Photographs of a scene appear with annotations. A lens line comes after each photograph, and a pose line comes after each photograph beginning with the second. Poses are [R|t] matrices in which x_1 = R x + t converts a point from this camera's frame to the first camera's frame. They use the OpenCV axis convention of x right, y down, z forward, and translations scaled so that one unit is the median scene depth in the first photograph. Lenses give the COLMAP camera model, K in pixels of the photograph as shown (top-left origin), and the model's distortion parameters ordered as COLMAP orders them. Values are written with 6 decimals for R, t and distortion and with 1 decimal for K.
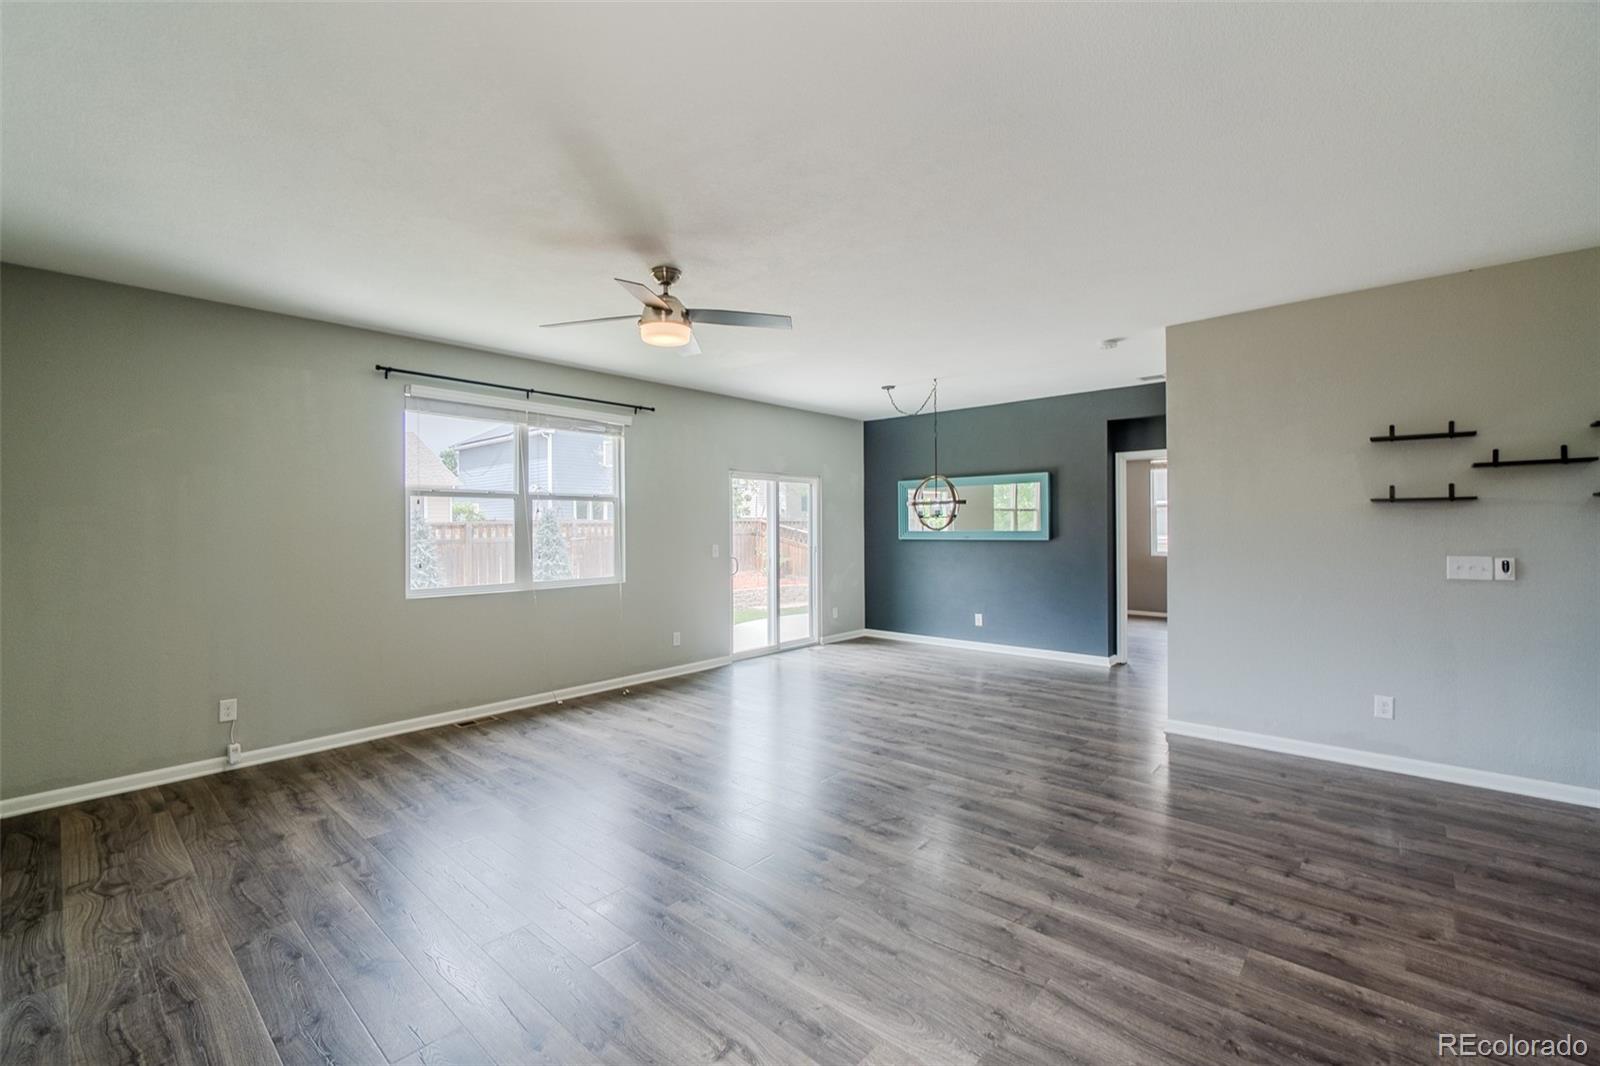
lens RADIAL K [[688.7, 0, 783.3], [0, 688.7, 527.7], [0, 0, 1]] dist [-0.002515, 0.000127]
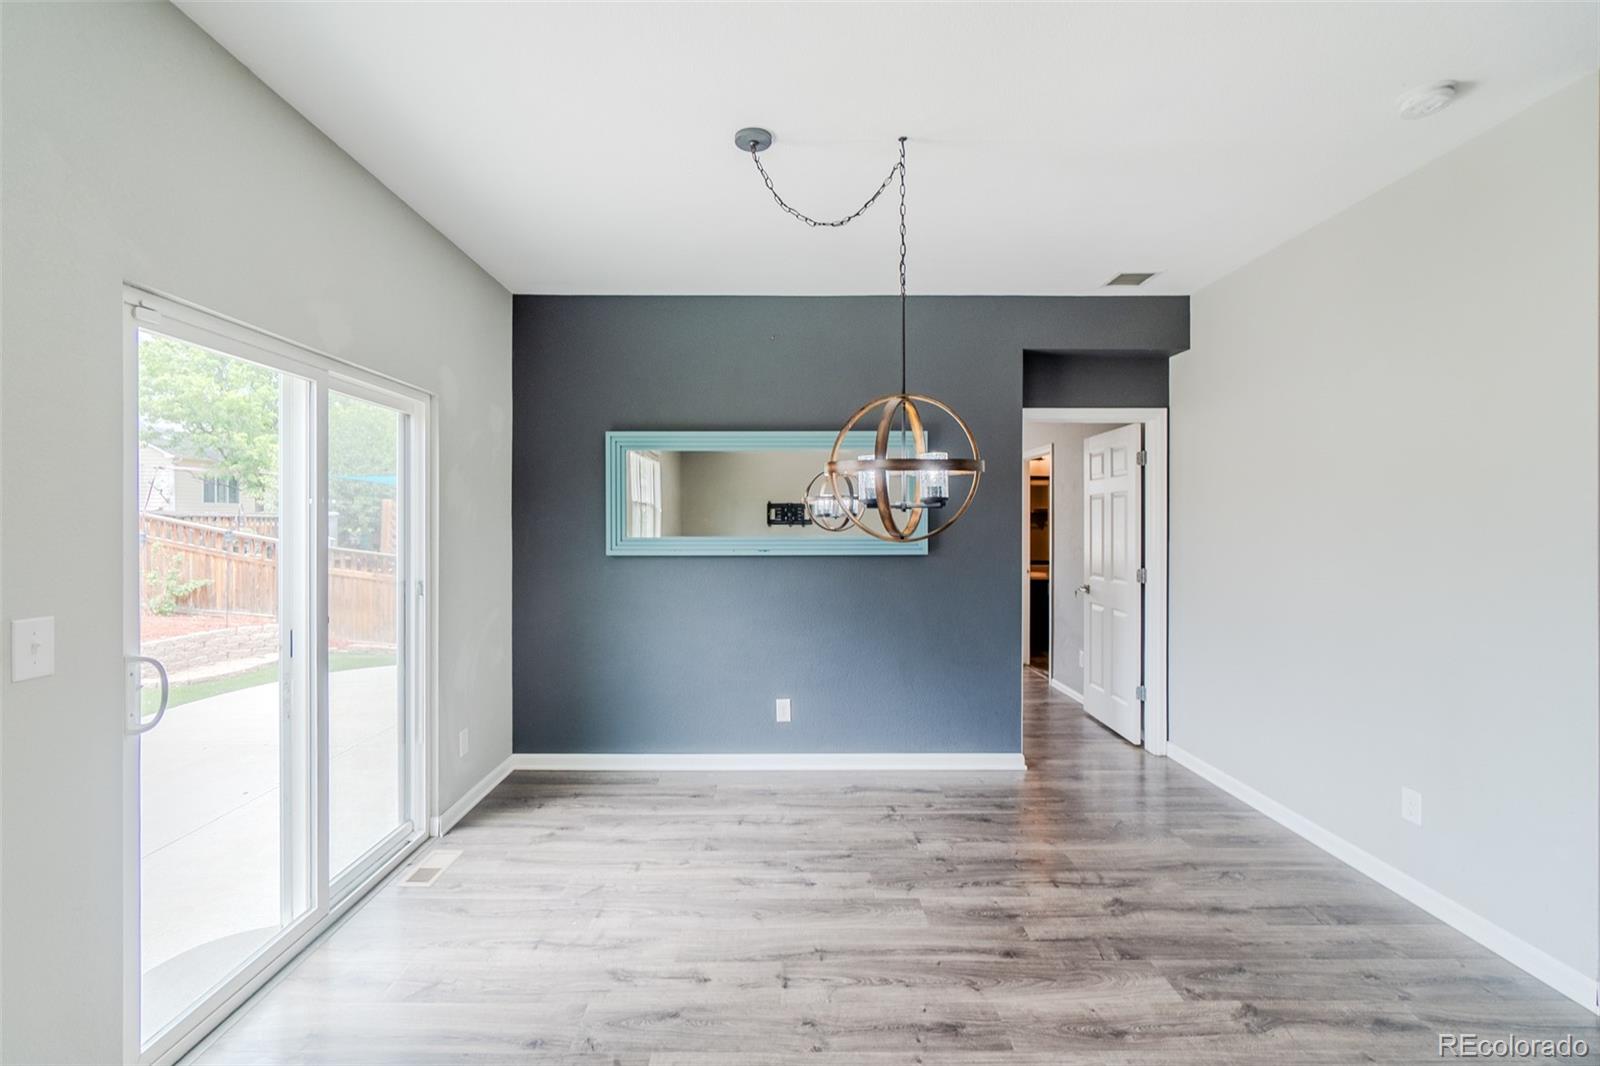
lens RADIAL K [[688.7, 0, 783.3], [0, 688.7, 527.7], [0, 0, 1]] dist [-0.002515, 0.000127]
pose [[0.733157, 0.001534, 0.680058, -0.065335], [-0.003464, 0.999993, 0.001478, -0.003327], [-0.680051, -0.003439, 0.733157, 0.614440]]
